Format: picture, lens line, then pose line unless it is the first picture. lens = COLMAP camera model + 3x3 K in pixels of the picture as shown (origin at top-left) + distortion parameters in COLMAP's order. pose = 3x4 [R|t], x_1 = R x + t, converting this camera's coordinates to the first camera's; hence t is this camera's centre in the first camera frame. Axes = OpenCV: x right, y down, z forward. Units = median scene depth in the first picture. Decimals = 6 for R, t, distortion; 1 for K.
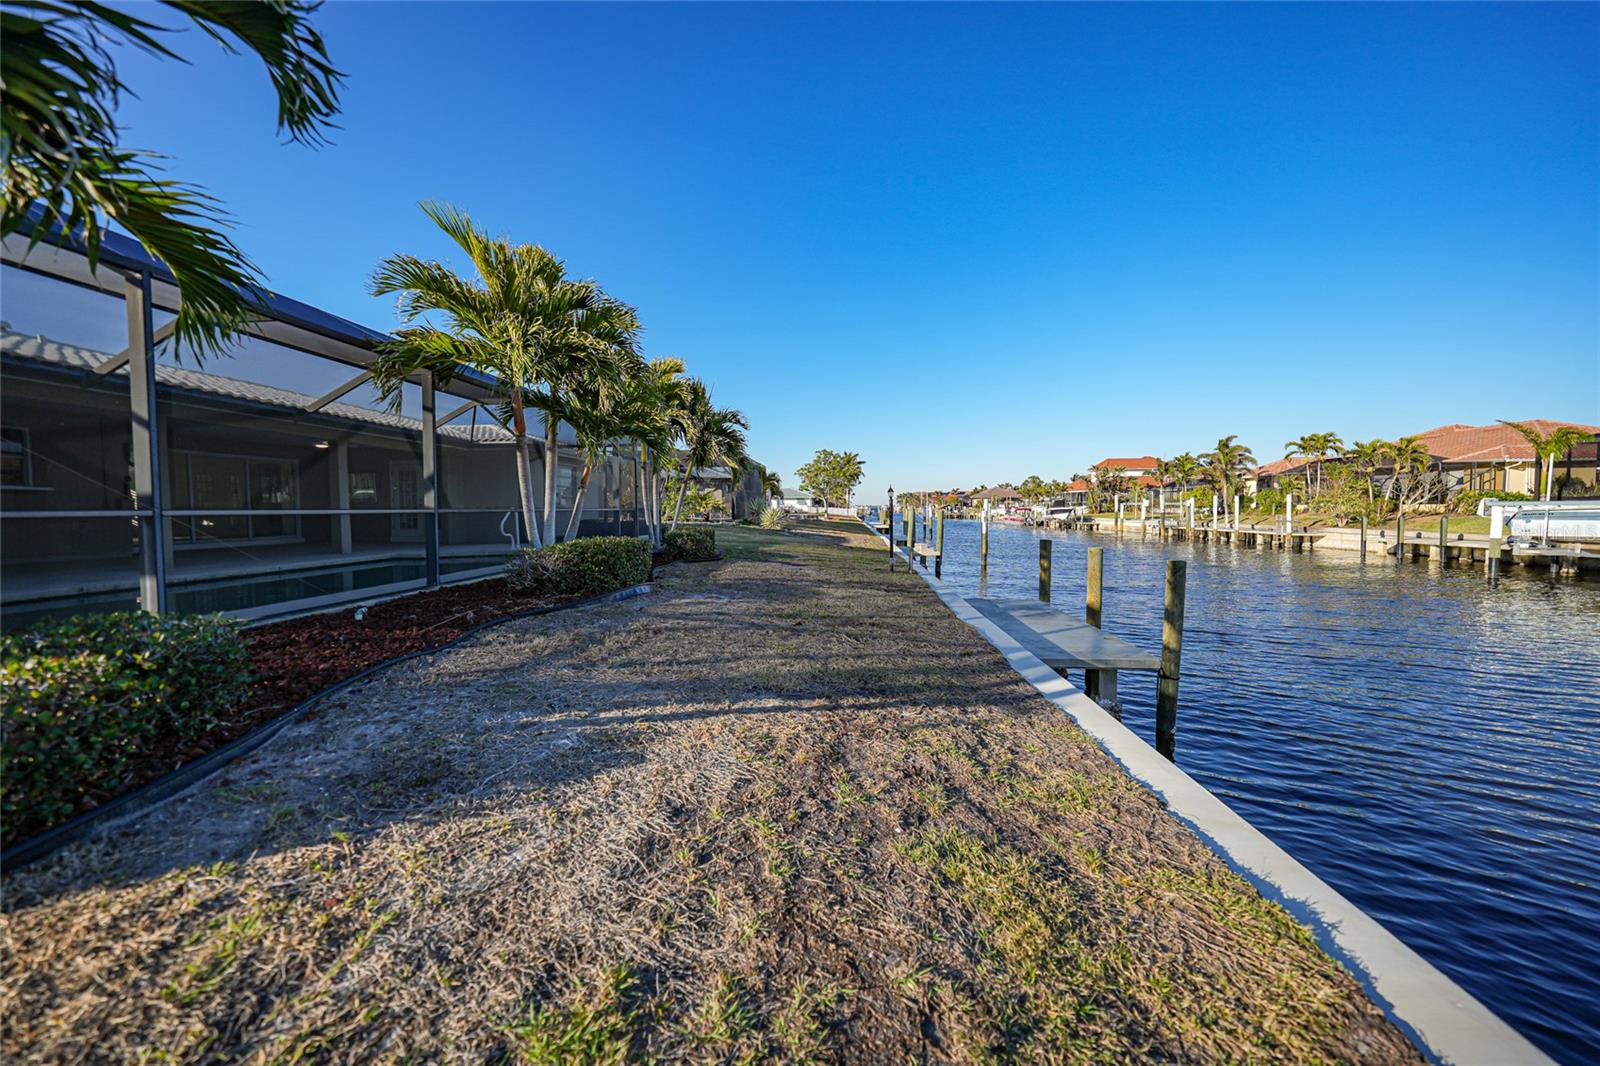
lens RADIAL K [[557.4, 0, 800.6], [0, 557.4, 531.6], [0, 0, 1]] dist [-0.024929, 0.006671]
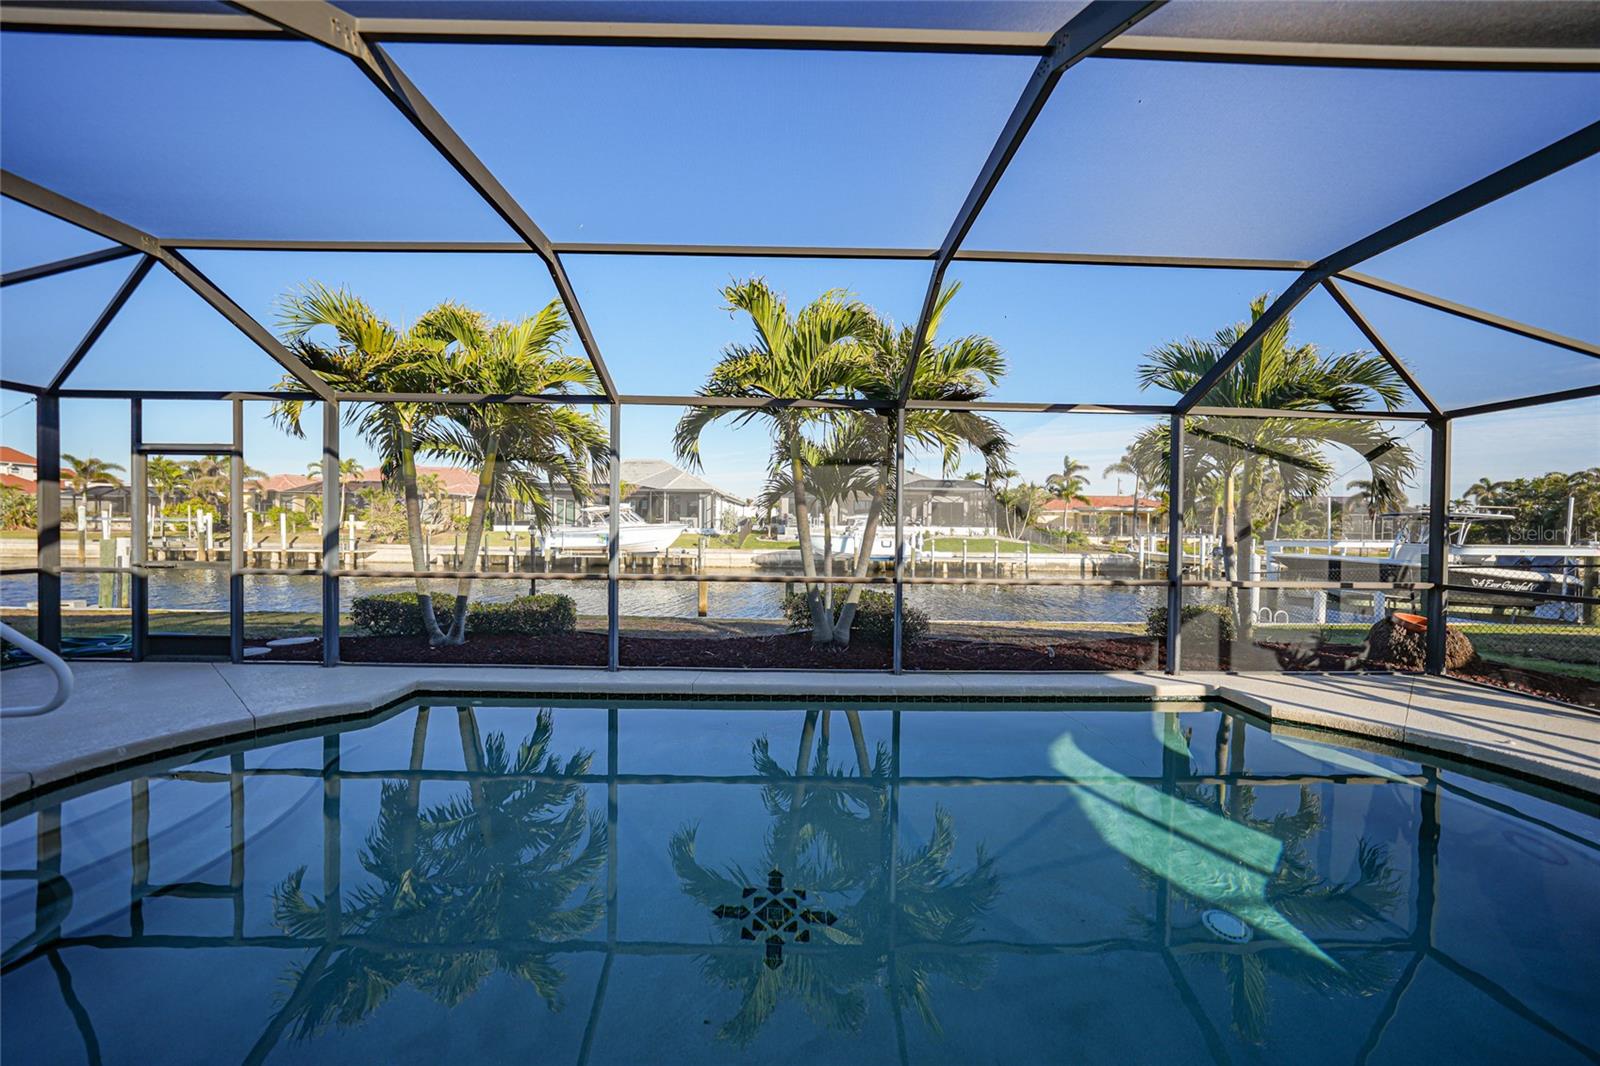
lens RADIAL K [[557.4, 0, 802.8], [0, 557.4, 532.4], [0, 0, 1]] dist [-0.024929, 0.006671]
pose [[-0.082102, -0.012518, 0.996545, -1.379718], [0.030191, 0.999431, 0.015041, -0.120770], [-0.996167, 0.031321, -0.081677, 1.124737]]
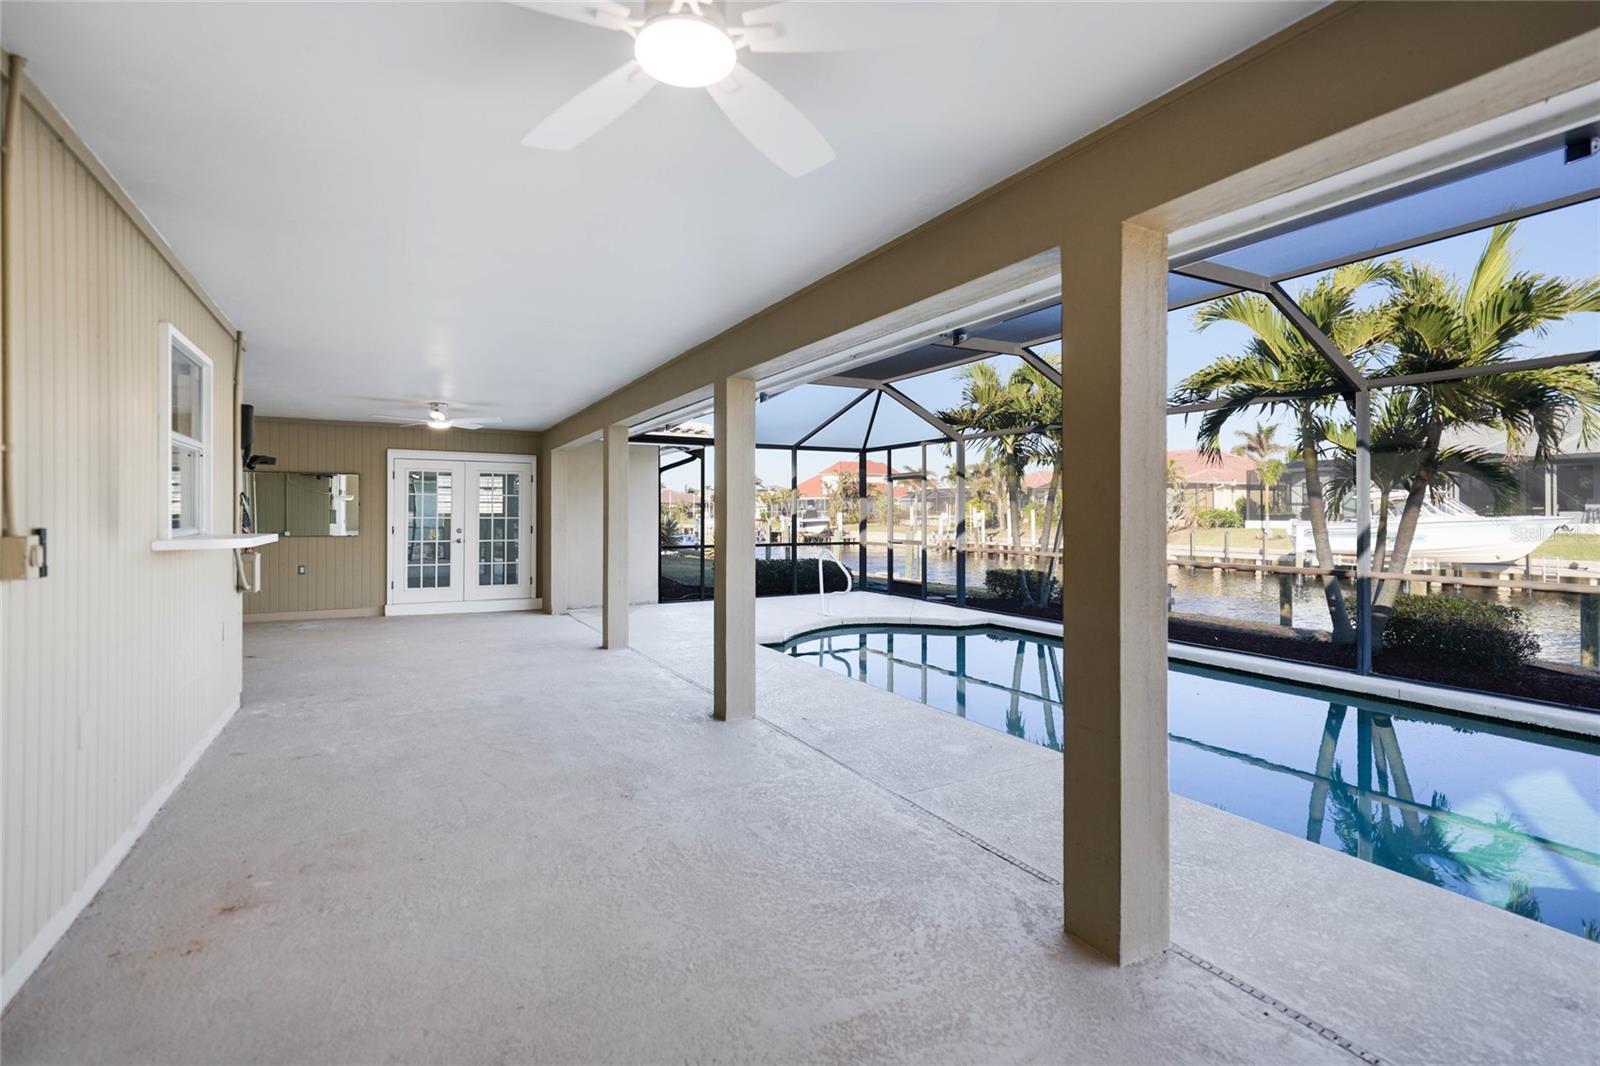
lens RADIAL K [[760.7, 0, 801.8], [0, 760.7, 509.9], [0, 0, 1]] dist [0.013895, 0.000075]
pose [[0.841564, 0.006592, 0.540117, -1.765338], [0.019407, 0.998911, -0.042430, -0.094646], [-0.539808, 0.046189, 0.840520, 0.496396]]
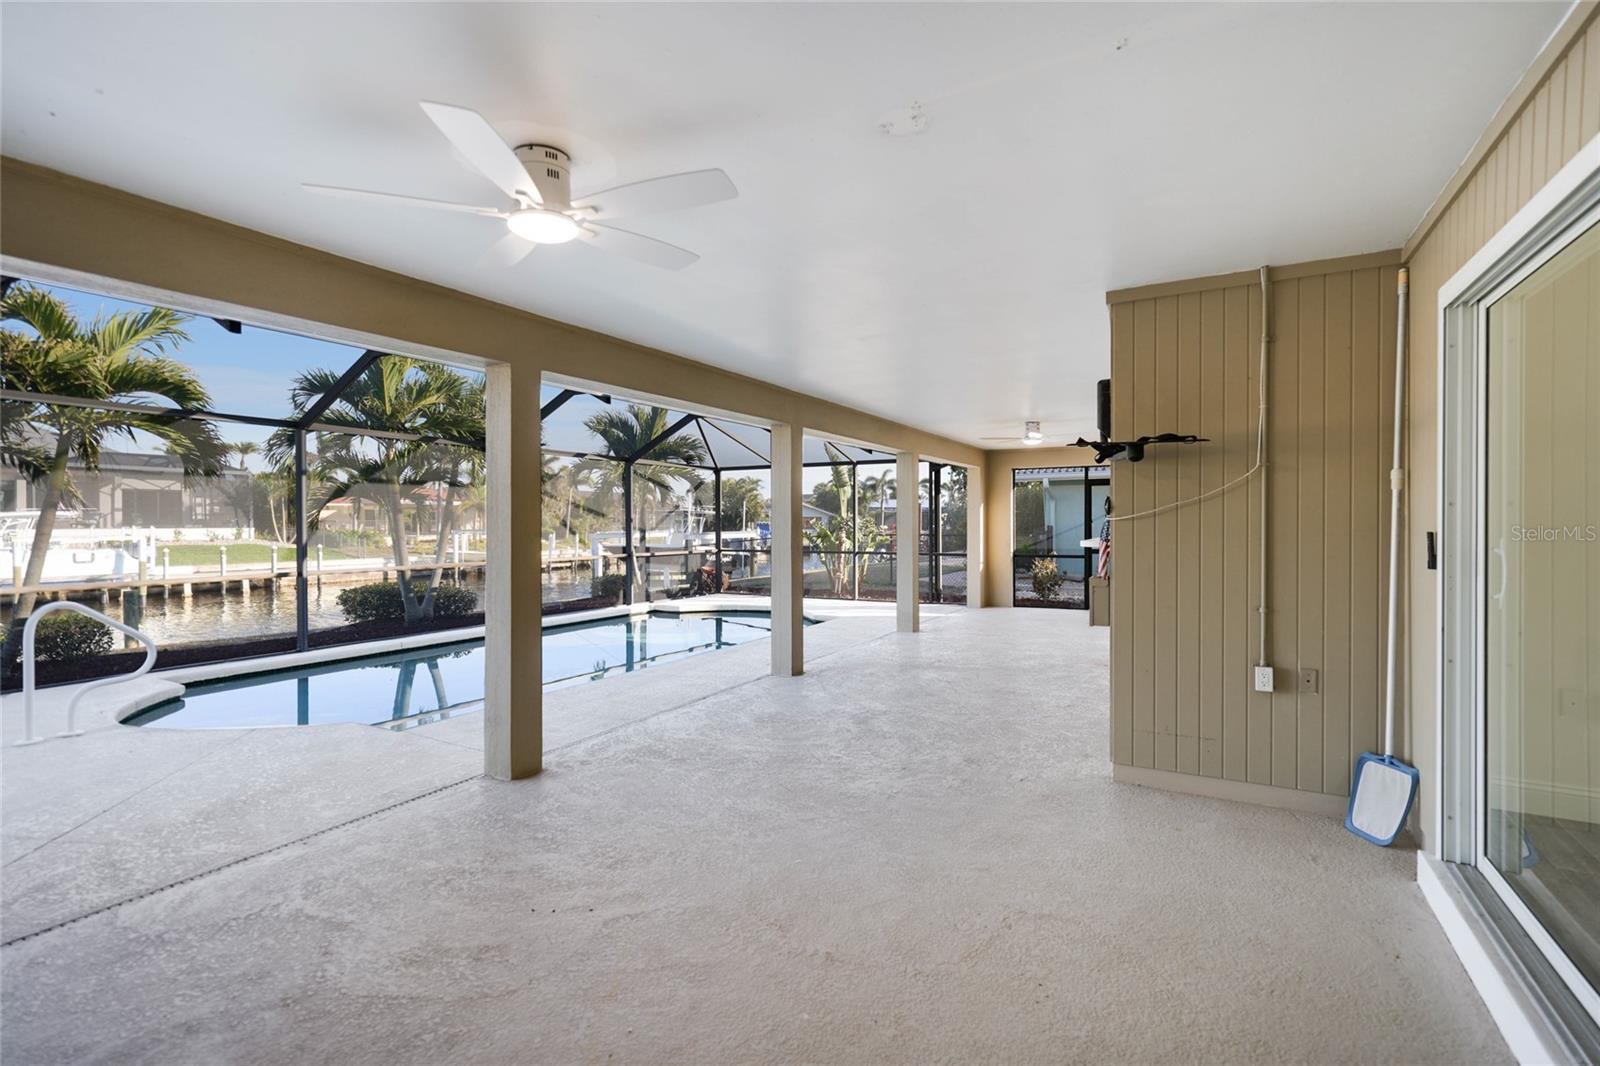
lens RADIAL K [[760.7, 0, 794.4], [0, 760.7, 528.8], [0, 0, 1]] dist [0.013895, 0.000075]
pose [[-0.898086, 0.004957, 0.439791, -1.878042], [0.027081, 0.998662, 0.044045, -0.163163], [-0.438985, 0.051466, -0.897019, 2.091813]]
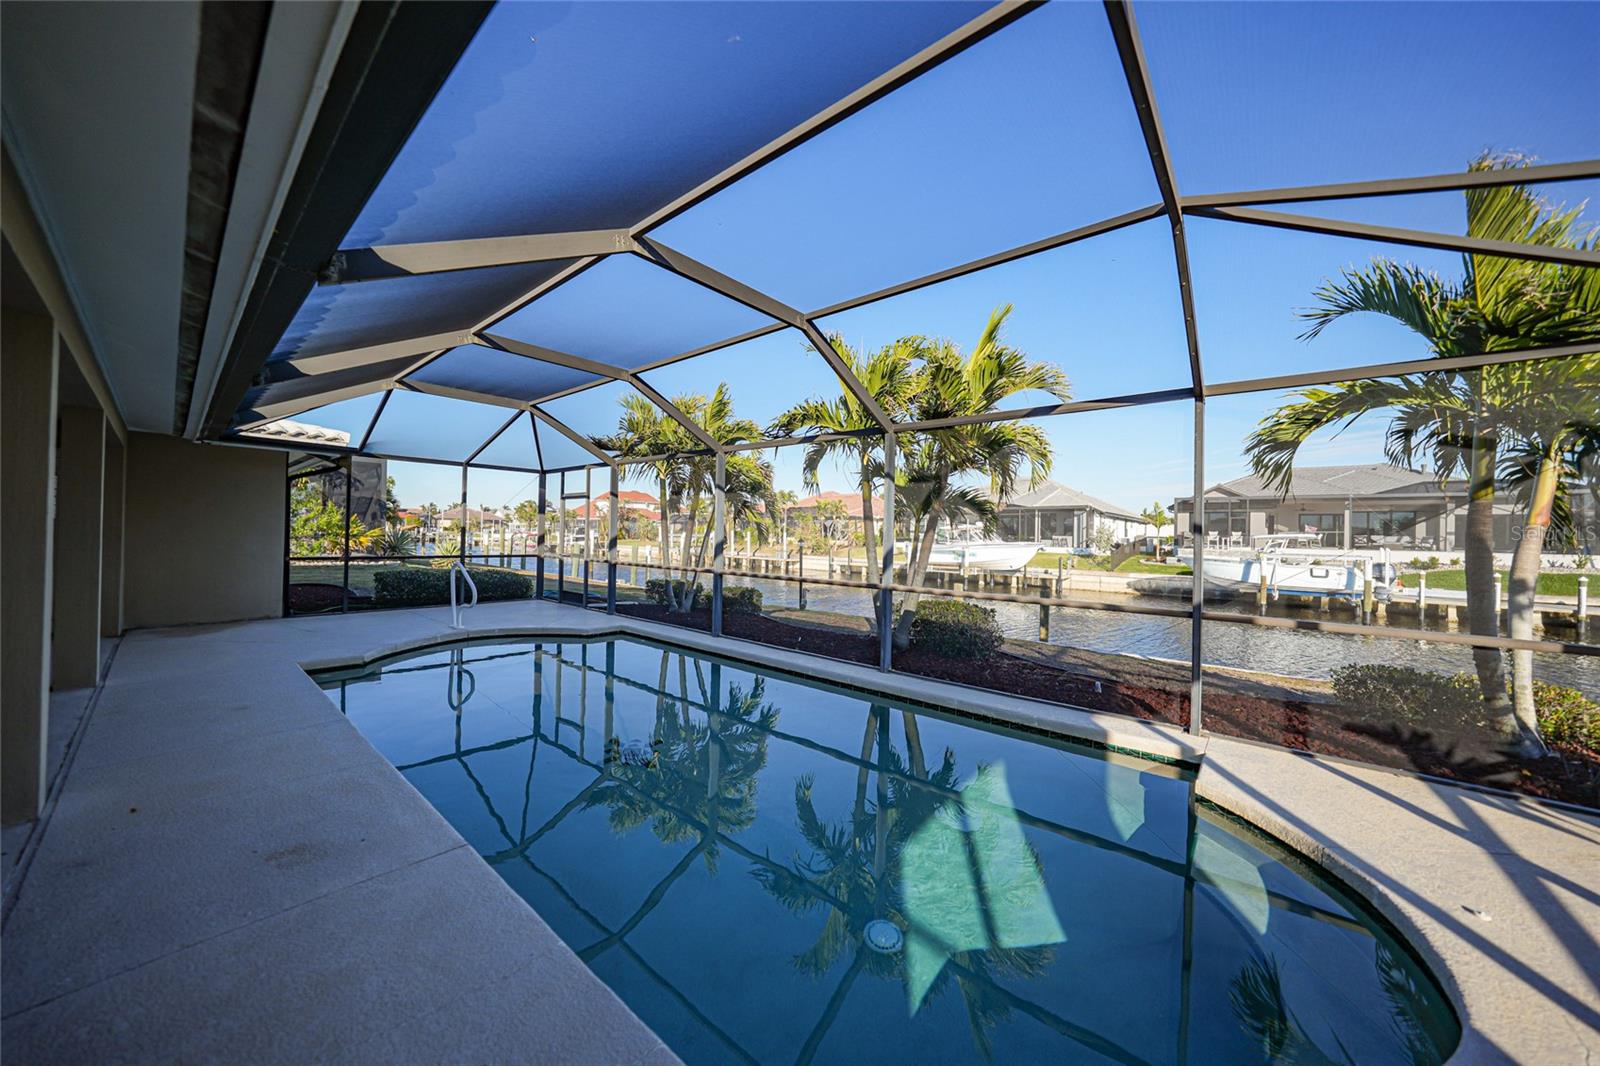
lens RADIAL K [[557.4, 0, 798.2], [0, 557.4, 530.9], [0, 0, 1]] dist [-0.024929, 0.006671]
pose [[0.598539, 0.024202, 0.800728, -1.388499], [0.009099, 0.999274, -0.037004, -0.095345], [-0.801042, 0.029434, 0.597884, 0.536867]]
